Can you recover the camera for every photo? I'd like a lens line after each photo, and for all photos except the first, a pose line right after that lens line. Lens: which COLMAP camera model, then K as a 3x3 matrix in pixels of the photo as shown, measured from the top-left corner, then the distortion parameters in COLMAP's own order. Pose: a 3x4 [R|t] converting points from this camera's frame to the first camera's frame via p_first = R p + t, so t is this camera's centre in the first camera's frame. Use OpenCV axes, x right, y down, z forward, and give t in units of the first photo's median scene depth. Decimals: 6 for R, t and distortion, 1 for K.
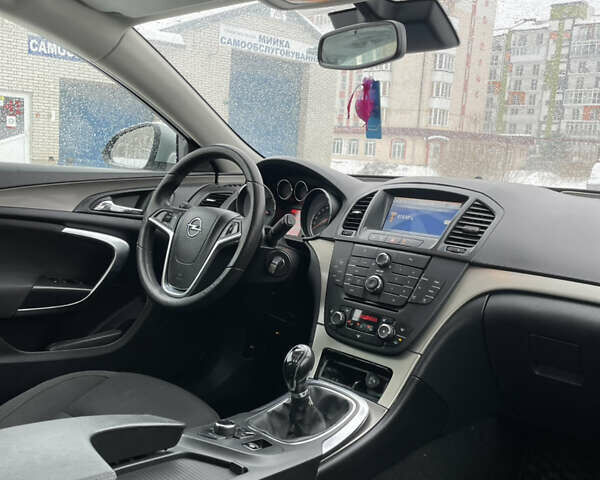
lens RADIAL K [[604.6, 0, 302.7], [0, 604.6, 236.9], [0, 0, 1]] dist [0.032259, 0.000000]
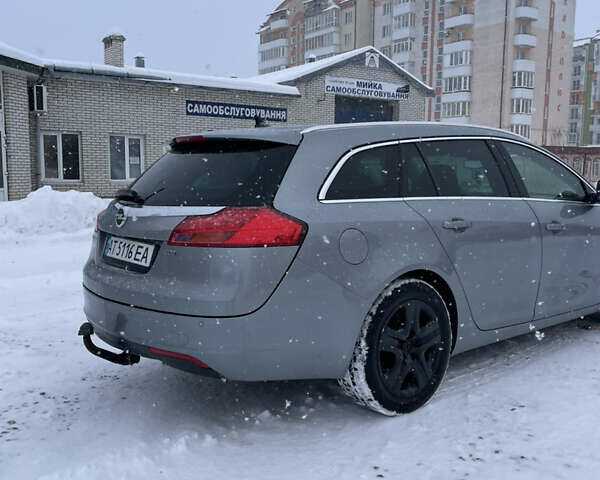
lens RADIAL K [[604.6, 0, 299.2], [0, 604.6, 237.6], [0, 0, 1]] dist [0.032259, 0.000000]
pose [[0.989790, -0.040064, -0.136788, -0.471853], [0.034878, 0.998587, -0.040100, 0.243222], [0.138201, 0.034919, 0.989788, -2.551775]]
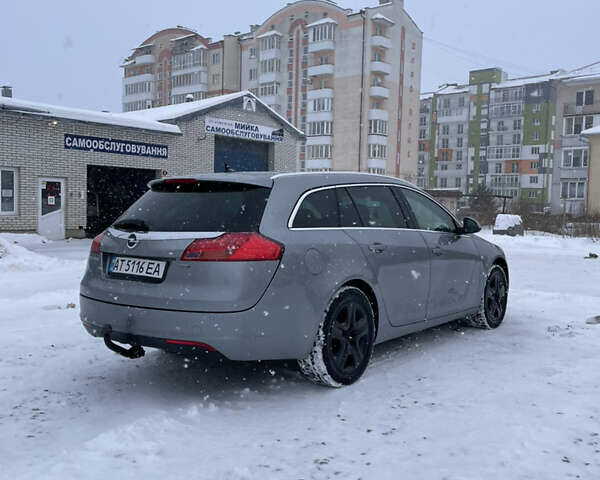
lens RADIAL K [[604.6, 0, 301.3], [0, 604.6, 242.9], [0, 0, 1]] dist [0.032259, 0.000000]
pose [[0.994826, -0.043892, 0.091621, -0.869569], [0.051482, 0.995286, -0.082193, 0.335240], [-0.087581, 0.086485, 0.992396, -3.276818]]
